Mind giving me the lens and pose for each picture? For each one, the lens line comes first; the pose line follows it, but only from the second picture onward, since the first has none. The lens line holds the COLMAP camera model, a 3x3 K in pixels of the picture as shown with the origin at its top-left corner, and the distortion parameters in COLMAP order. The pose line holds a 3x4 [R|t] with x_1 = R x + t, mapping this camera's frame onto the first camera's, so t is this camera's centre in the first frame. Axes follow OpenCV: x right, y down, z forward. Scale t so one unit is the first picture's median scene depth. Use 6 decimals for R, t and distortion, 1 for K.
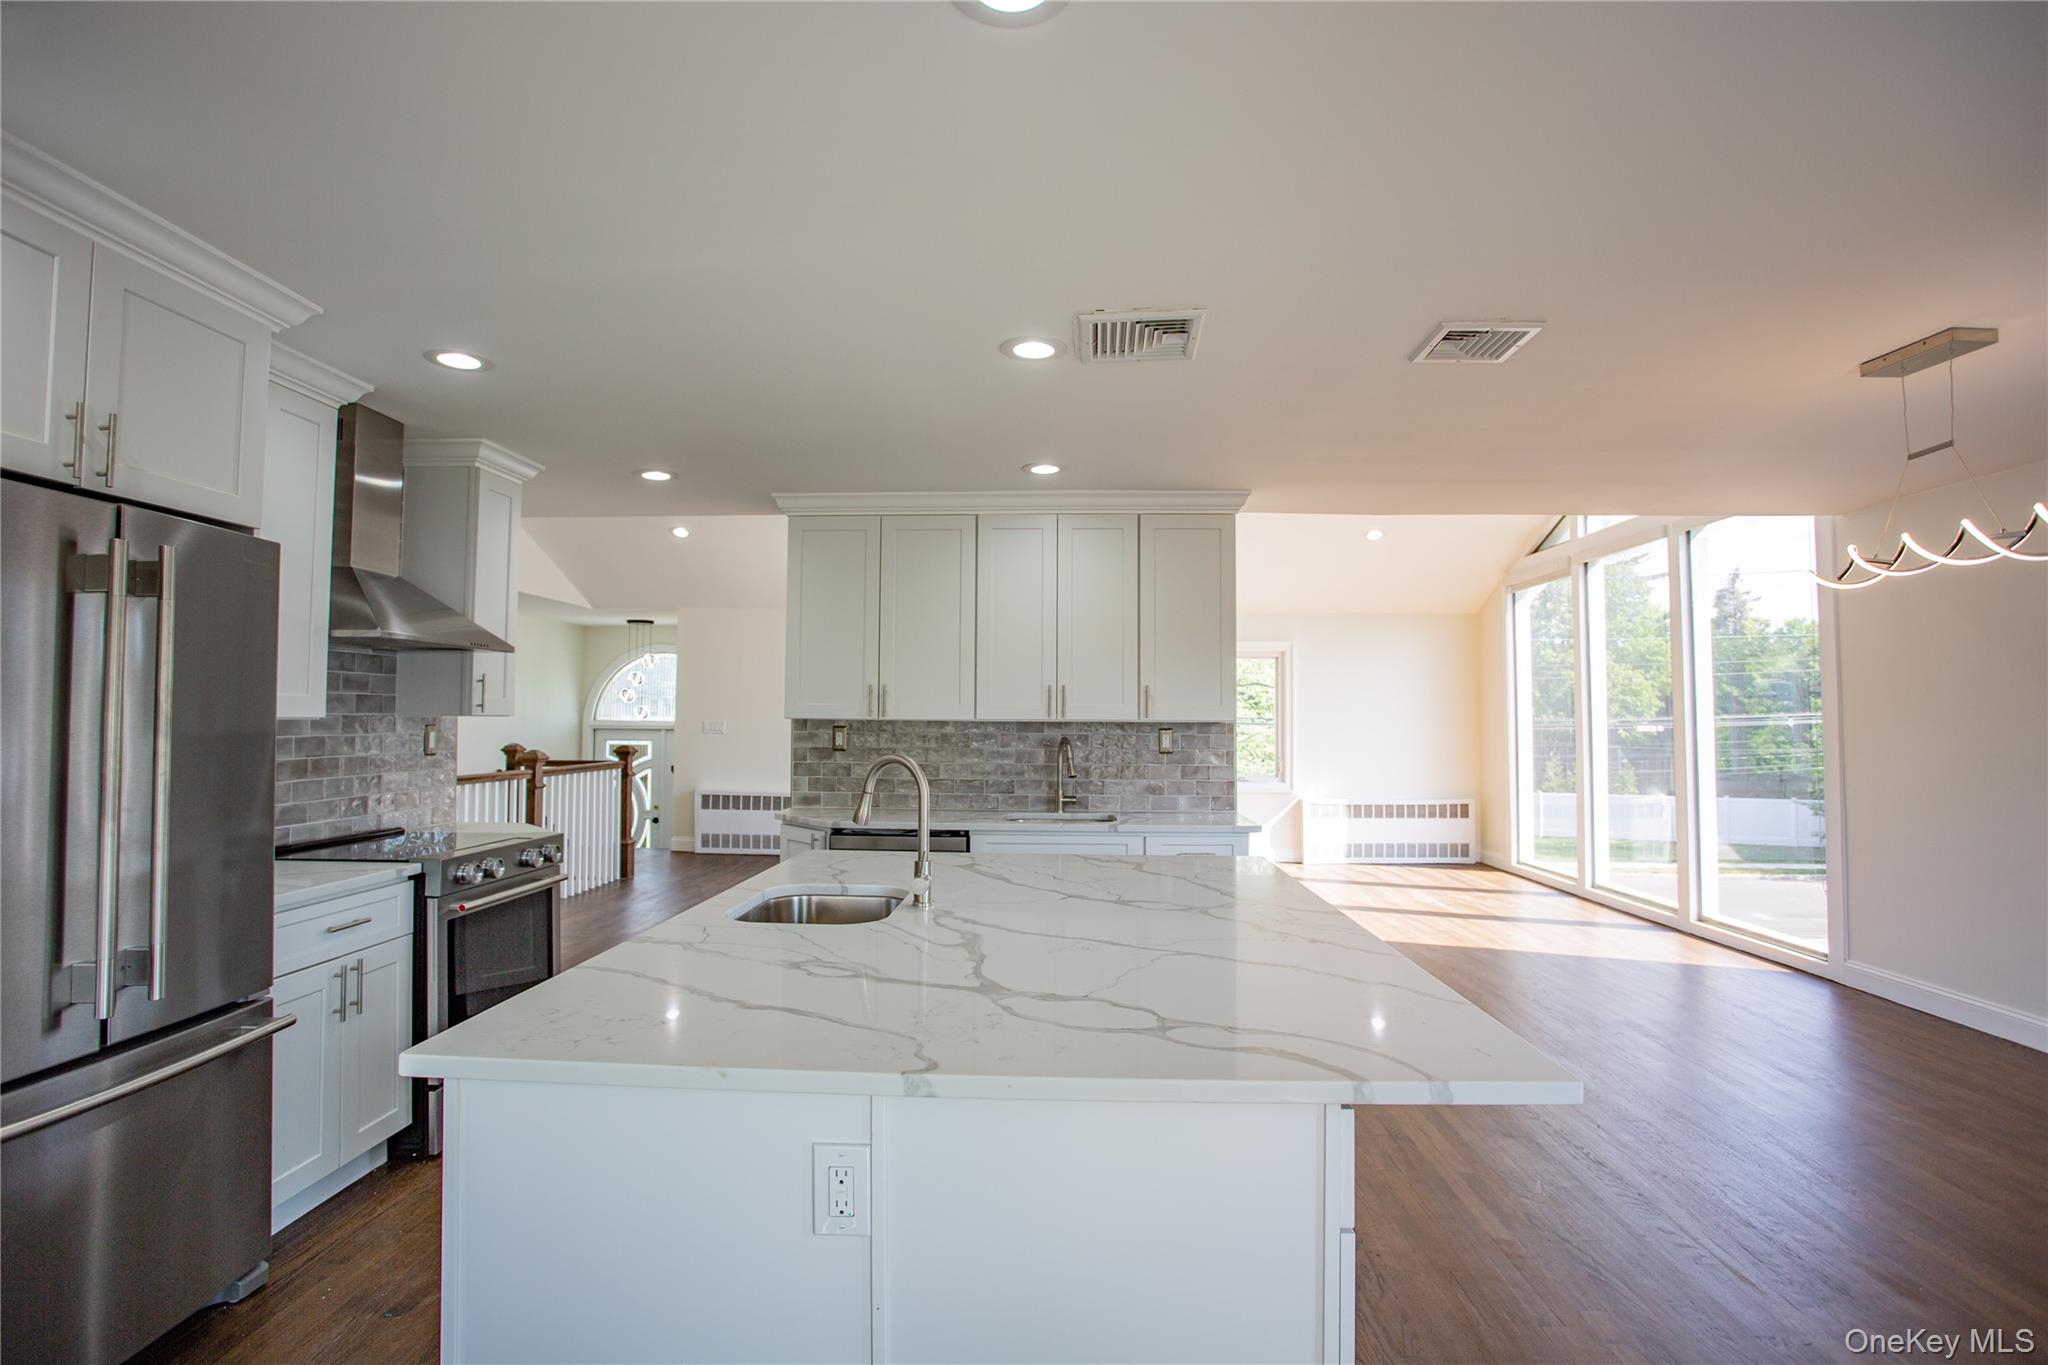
lens RADIAL K [[996.7, 0, 1022.5], [0, 996.7, 672.8], [0, 0, 1]] dist [-0.086611, 0.042269]
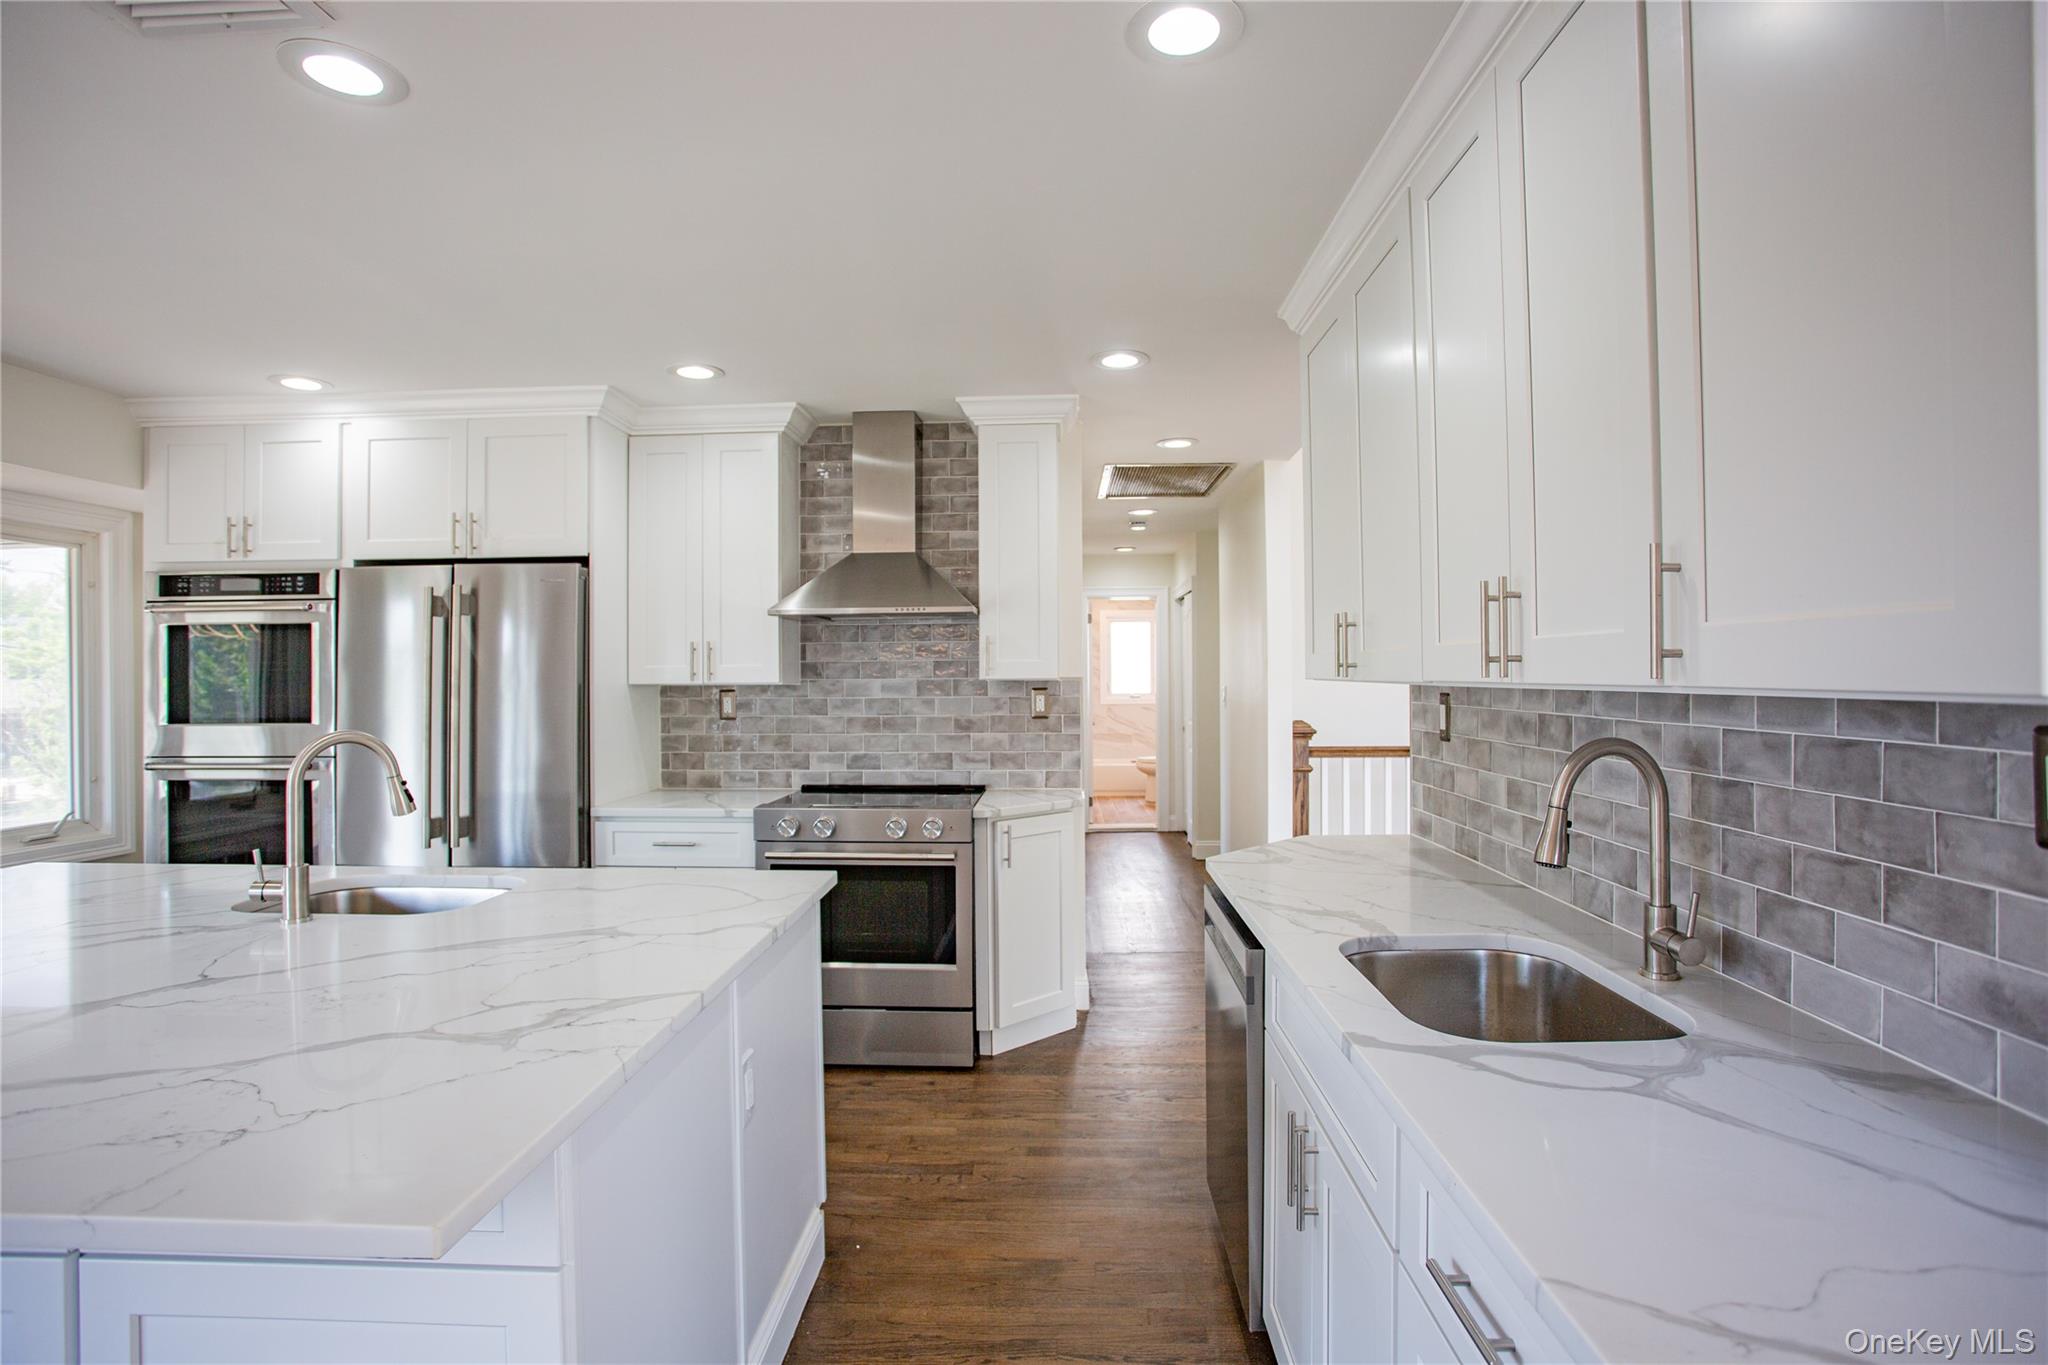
lens RADIAL K [[996.7, 0, 1022.5], [0, 996.7, 672.8], [0, 0, 1]] dist [-0.086611, 0.042269]
pose [[0.008650, -0.005492, -0.999948, 0.332712], [0.052341, 0.998617, -0.005032, 0.033834], [0.998592, -0.052295, 0.008925, 0.779249]]
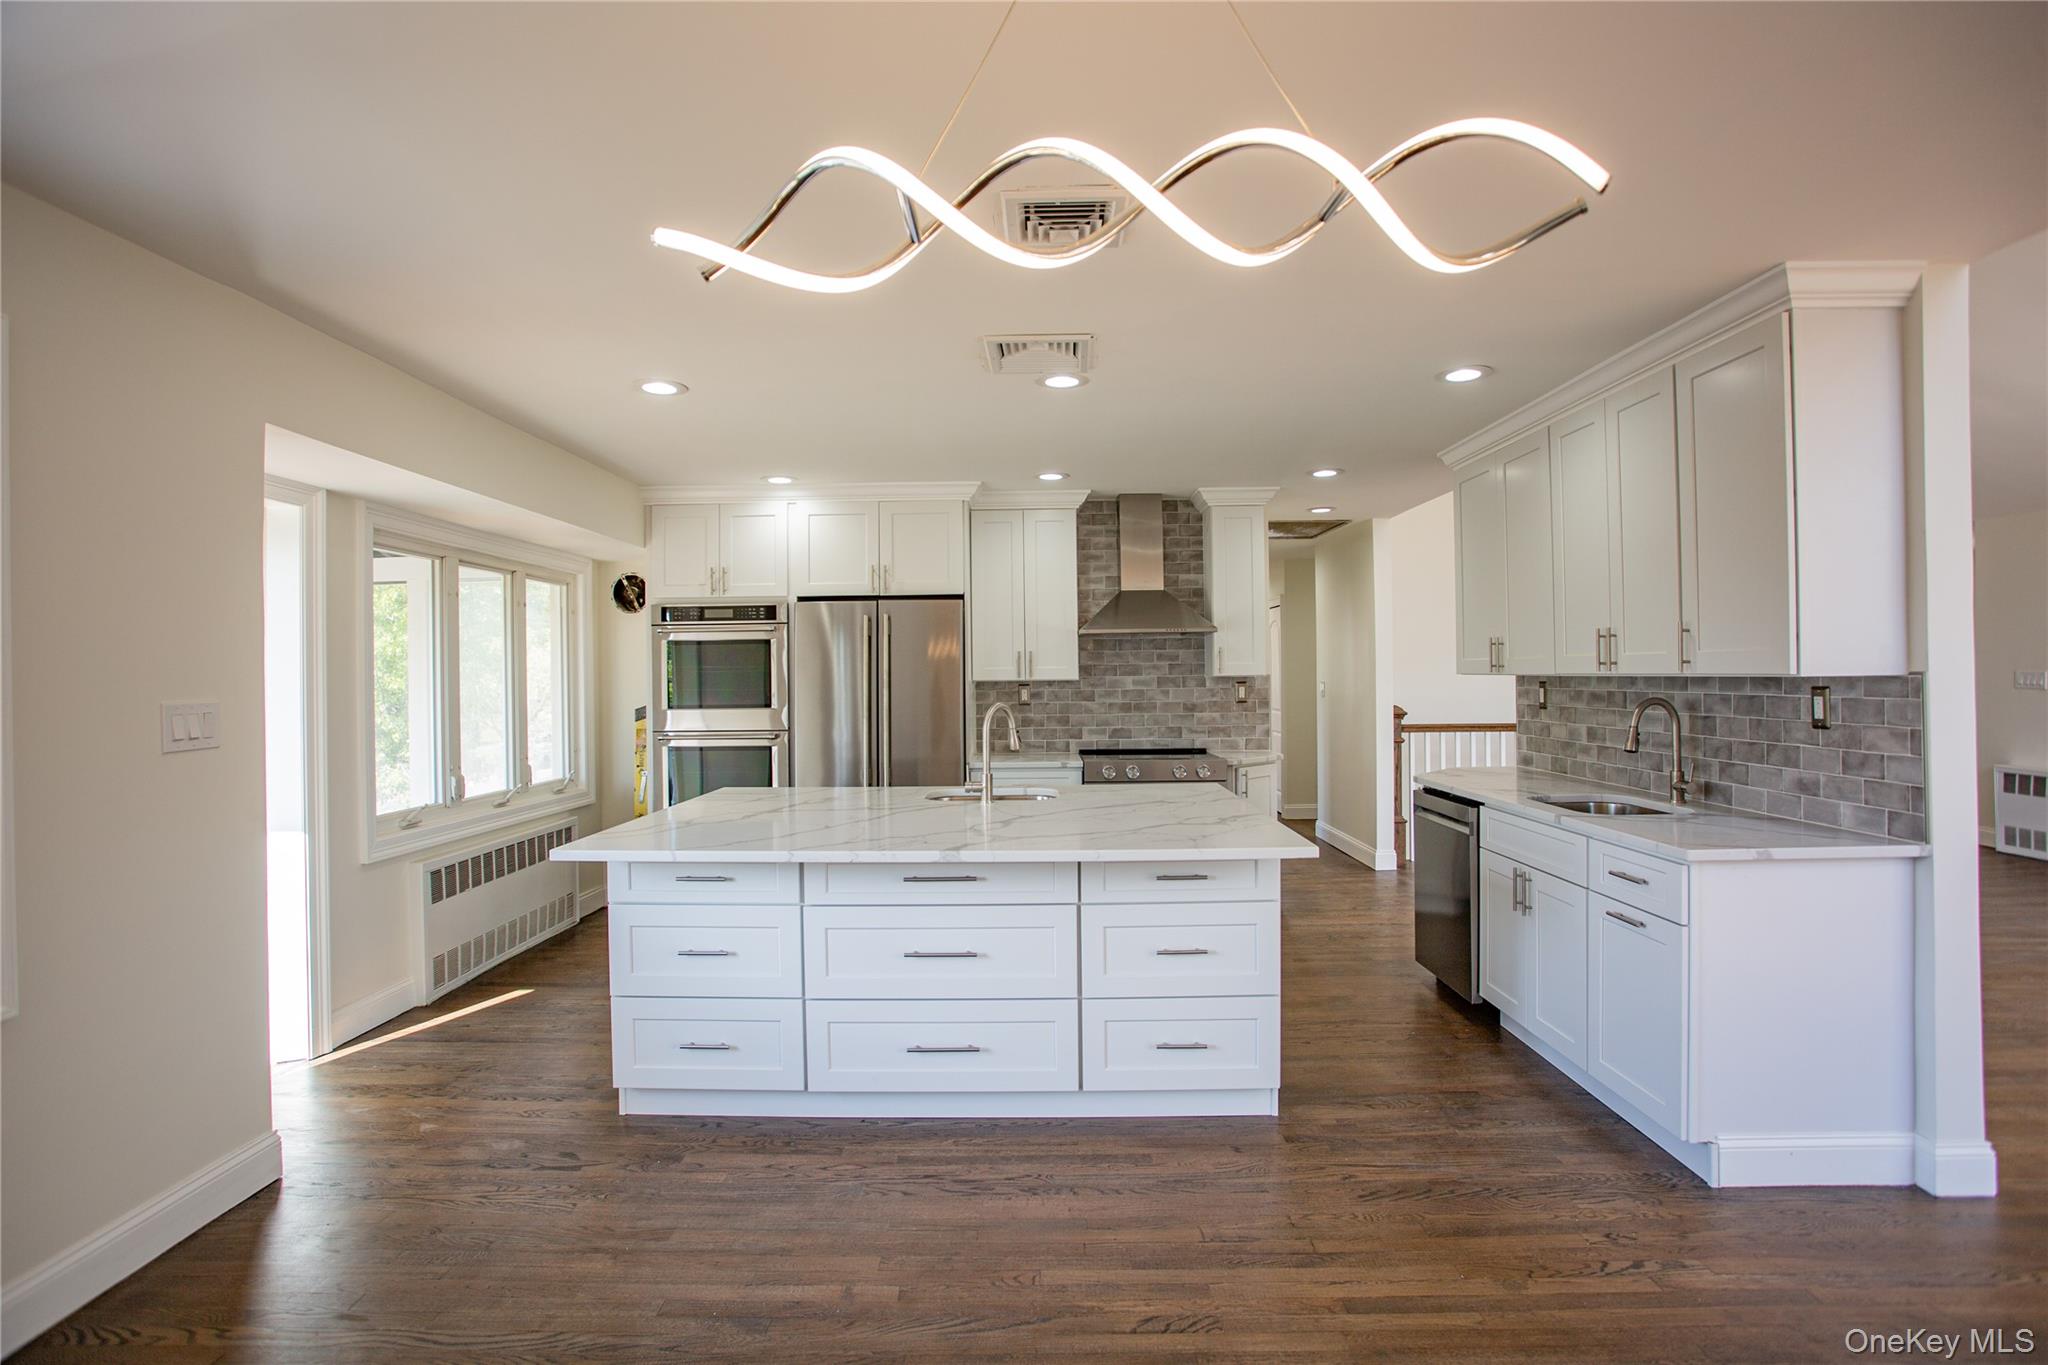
lens RADIAL K [[996.7, 0, 1022.5], [0, 996.7, 672.8], [0, 0, 1]] dist [-0.086611, 0.042269]
pose [[0.032997, -0.006094, -0.999437, 0.699121], [0.057018, 0.998364, -0.004205, 0.022040], [0.997828, -0.056848, 0.033290, 0.497549]]
